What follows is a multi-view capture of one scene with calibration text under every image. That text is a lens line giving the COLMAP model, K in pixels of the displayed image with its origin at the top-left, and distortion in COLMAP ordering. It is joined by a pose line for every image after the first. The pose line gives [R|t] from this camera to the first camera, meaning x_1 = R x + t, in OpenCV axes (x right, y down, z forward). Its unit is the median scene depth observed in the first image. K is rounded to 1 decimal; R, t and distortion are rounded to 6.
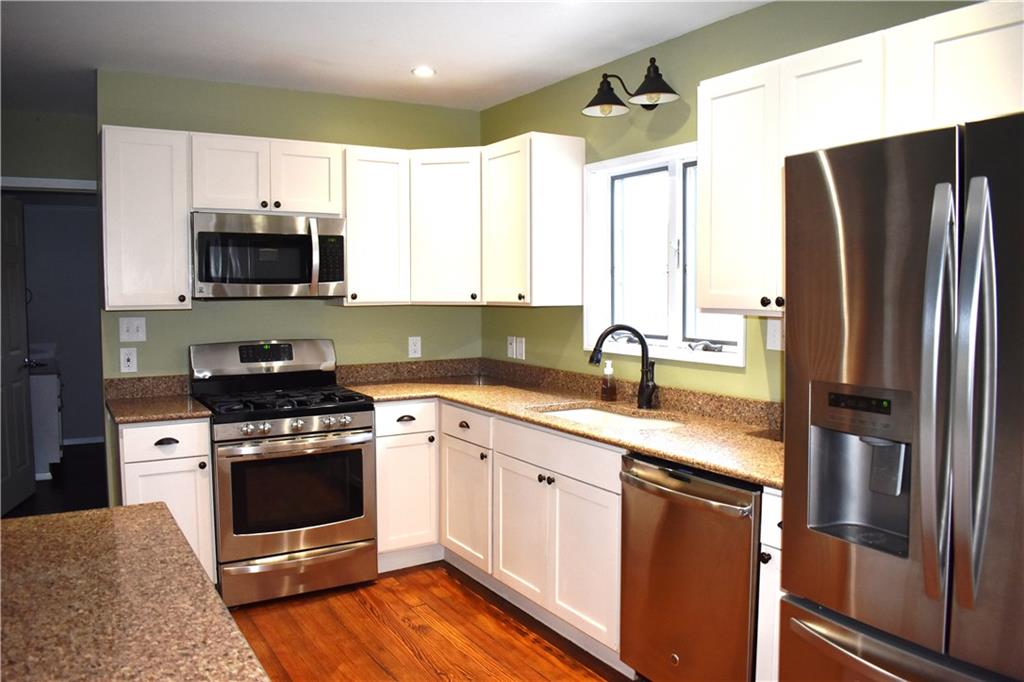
lens RADIAL K [[794.7, 0, 512.0], [0, 794.7, 341.0], [0, 0, 1]] dist [-0.092200, 0.006647]
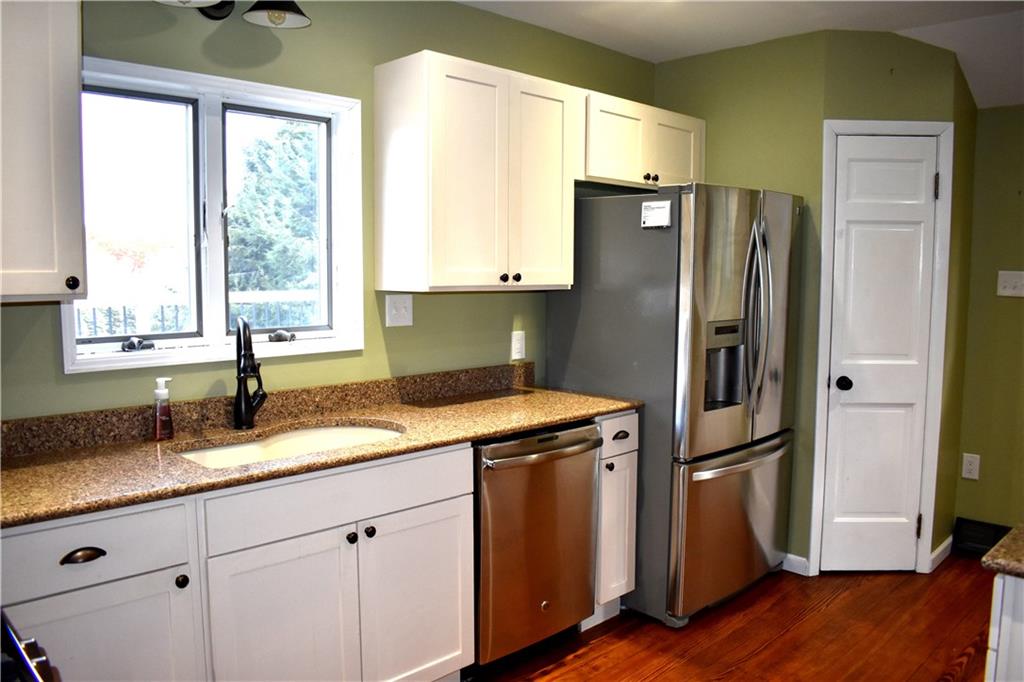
lens RADIAL K [[794.7, 0, 512.0], [0, 794.7, 341.0], [0, 0, 1]] dist [-0.092200, 0.006647]
pose [[-0.224155, -0.085354, 0.970809, -0.588471], [0.063479, 0.992763, 0.101941, -0.054772], [-0.972484, 0.084477, -0.217115, 0.898992]]
